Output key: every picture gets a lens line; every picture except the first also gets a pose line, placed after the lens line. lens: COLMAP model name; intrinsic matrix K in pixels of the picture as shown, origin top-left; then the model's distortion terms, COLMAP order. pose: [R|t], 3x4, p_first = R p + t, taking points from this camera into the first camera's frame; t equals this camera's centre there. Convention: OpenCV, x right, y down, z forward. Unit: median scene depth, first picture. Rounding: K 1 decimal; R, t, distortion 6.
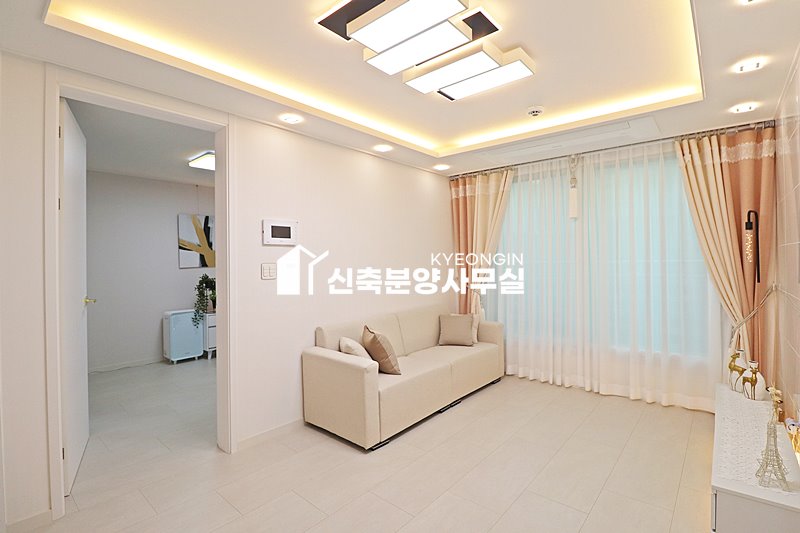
lens RADIAL K [[374.7, 0, 407.0], [0, 374.7, 260.8], [0, 0, 1]] dist [-0.000020, -0.015947]
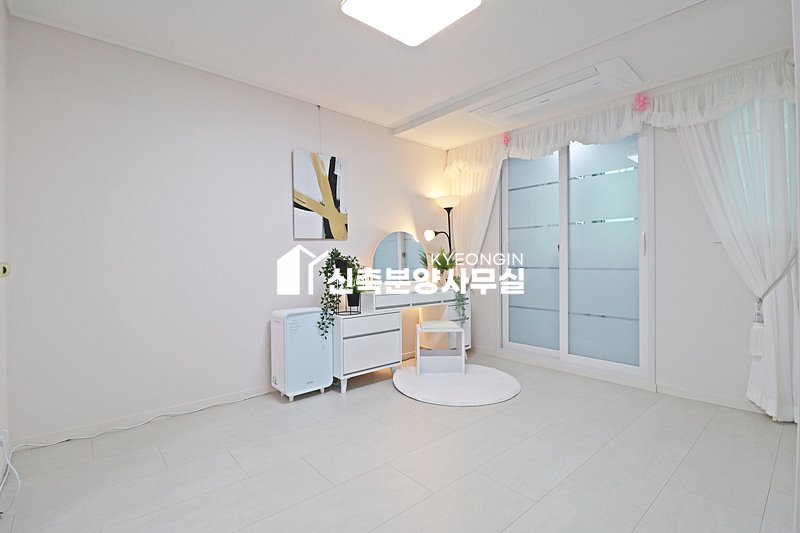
lens RADIAL K [[373.9, 0, 402.1], [0, 373.9, 261.0], [0, 0, 1]] dist [0.001410, -0.015593]
pose [[0.990494, 0.002477, -0.137532, -0.497537], [-0.003092, 0.999986, -0.004258, 0.081009], [0.137520, 0.004643, 0.990488, 0.600169]]
